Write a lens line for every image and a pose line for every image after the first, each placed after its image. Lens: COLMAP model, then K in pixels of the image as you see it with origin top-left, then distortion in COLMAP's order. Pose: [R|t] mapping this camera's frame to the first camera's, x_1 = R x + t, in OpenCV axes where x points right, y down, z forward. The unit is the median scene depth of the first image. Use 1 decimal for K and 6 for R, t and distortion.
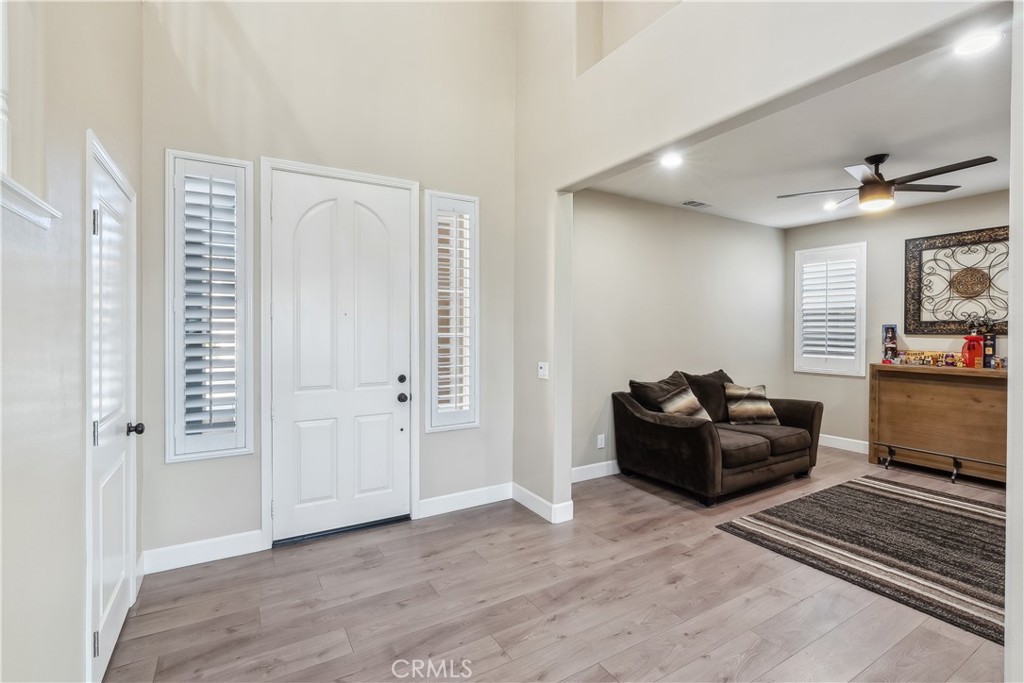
lens RADIAL K [[467.4, 0, 510.5], [0, 467.4, 331.2], [0, 0, 1]] dist [-0.014027, -0.000057]
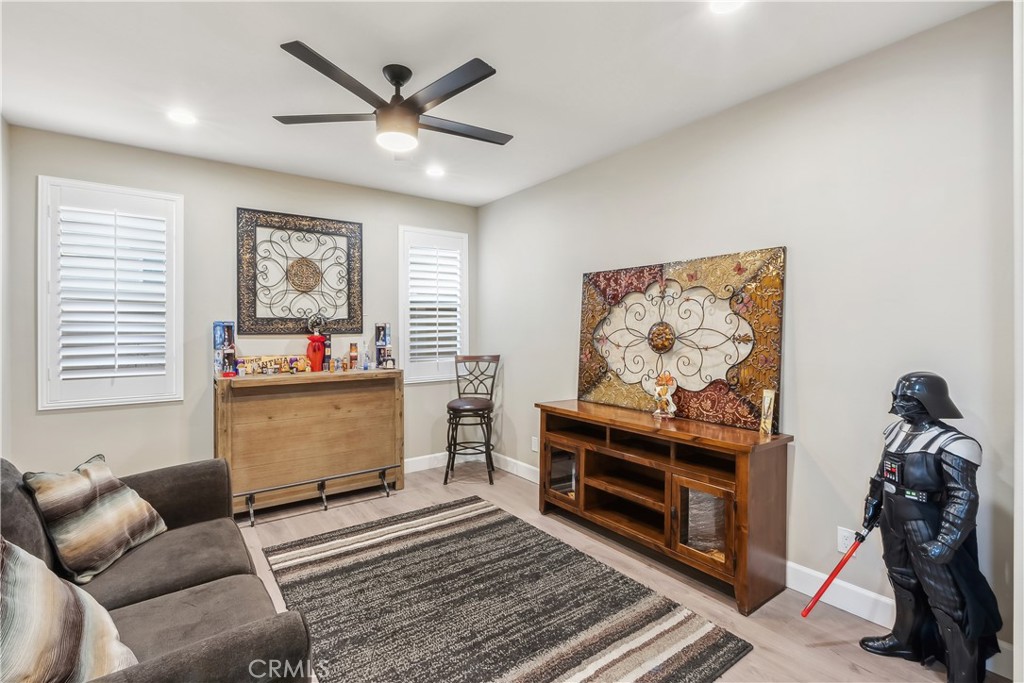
lens RADIAL K [[467.4, 0, 510.5], [0, 467.4, 331.2], [0, 0, 1]] dist [-0.014027, -0.000057]
pose [[-0.093519, -0.009936, 0.995568, 0.077188], [0.003661, 0.999940, 0.010324, -0.005947], [-0.995611, 0.004610, -0.093477, 0.706326]]
